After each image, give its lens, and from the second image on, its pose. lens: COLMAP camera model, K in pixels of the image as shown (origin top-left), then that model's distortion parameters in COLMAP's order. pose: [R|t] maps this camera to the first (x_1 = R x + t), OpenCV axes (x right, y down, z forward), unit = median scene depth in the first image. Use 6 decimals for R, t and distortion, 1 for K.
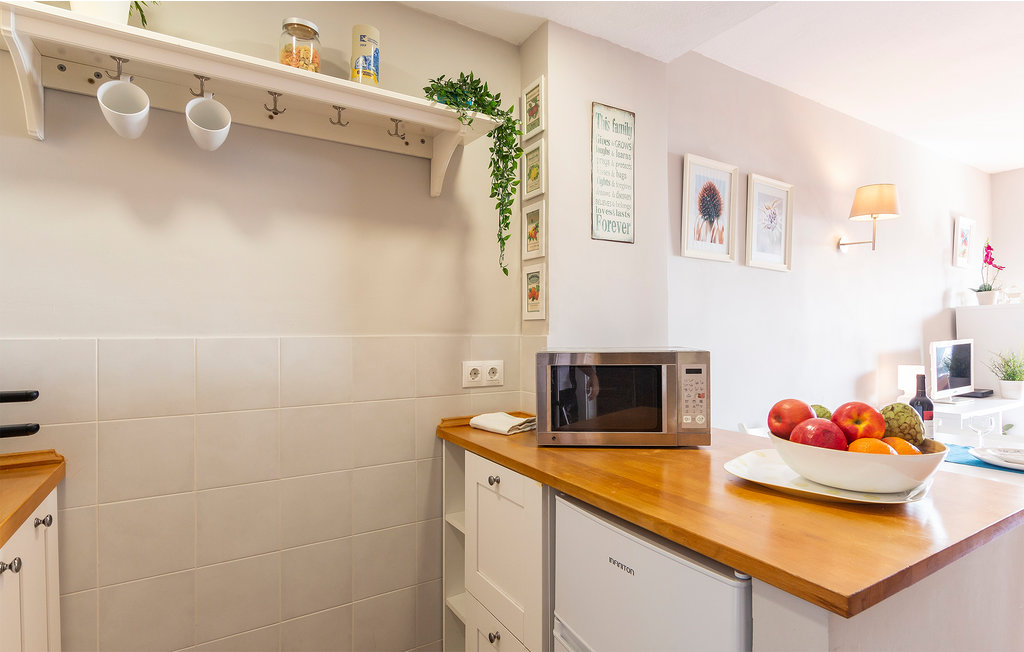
lens RADIAL K [[511.6, 0, 509.4], [0, 511.6, 334.1], [0, 0, 1]] dist [0.005390, 0.000316]
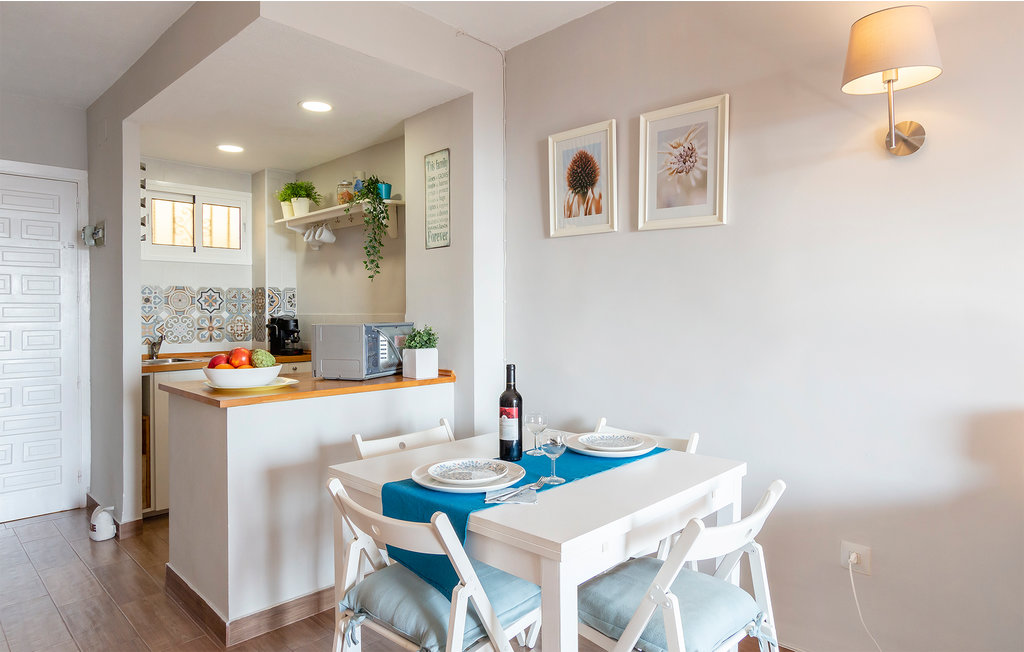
lens RADIAL K [[601.0, 0, 511.0], [0, 601.0, 317.1], [0, 0, 1]] dist [-0.000653, 0.000571]
pose [[0.247432, 0.009677, -0.968857, 1.807244], [-0.003481, 0.999953, 0.009098, -0.008172], [0.968899, 0.001122, 0.247454, 0.776410]]
